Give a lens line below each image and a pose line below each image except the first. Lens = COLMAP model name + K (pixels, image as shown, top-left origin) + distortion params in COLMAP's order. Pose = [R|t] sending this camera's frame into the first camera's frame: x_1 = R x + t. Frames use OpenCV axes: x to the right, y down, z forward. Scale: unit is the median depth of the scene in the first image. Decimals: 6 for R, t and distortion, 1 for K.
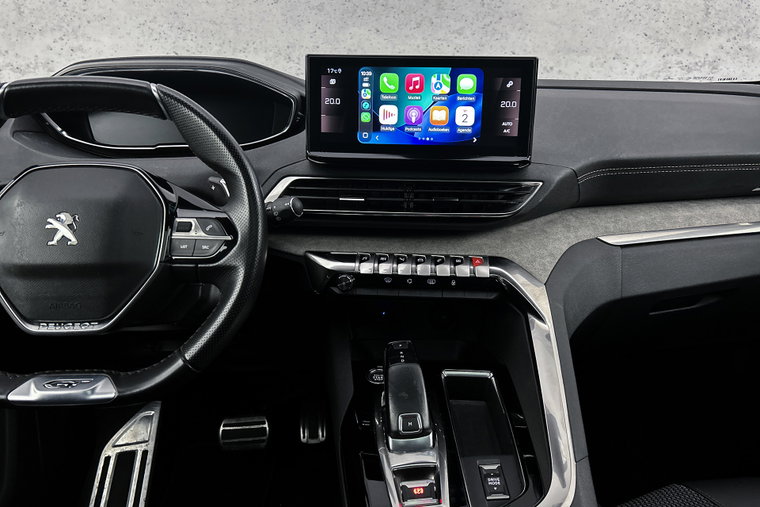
lens RADIAL K [[576.3, 0, 386.6], [0, 576.3, 254.2], [0, 0, 1]] dist [0.061687, -0.069203]
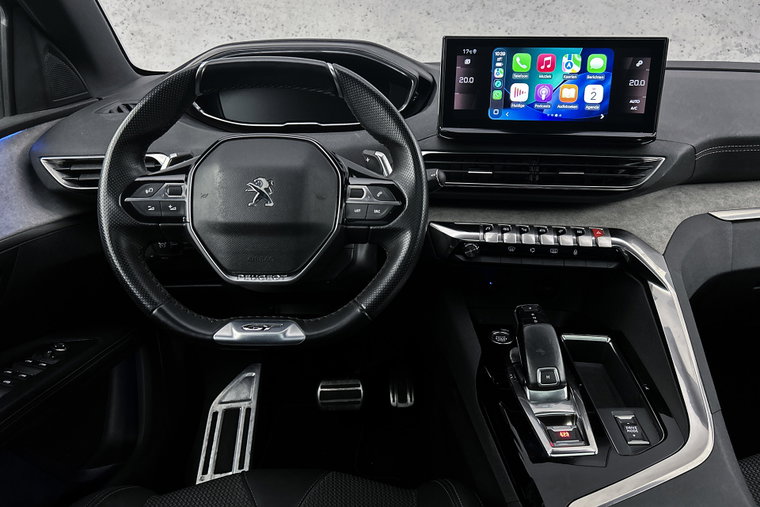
lens RADIAL K [[578.7, 0, 382.9], [0, 578.7, 256.0], [0, 0, 1]] dist [0.024774, -0.009262]
pose [[0.998301, 0.018600, -0.055213, -0.181977], [-0.017050, 0.999451, 0.028414, 0.033052], [0.055711, -0.027424, 0.998070, -0.087824]]
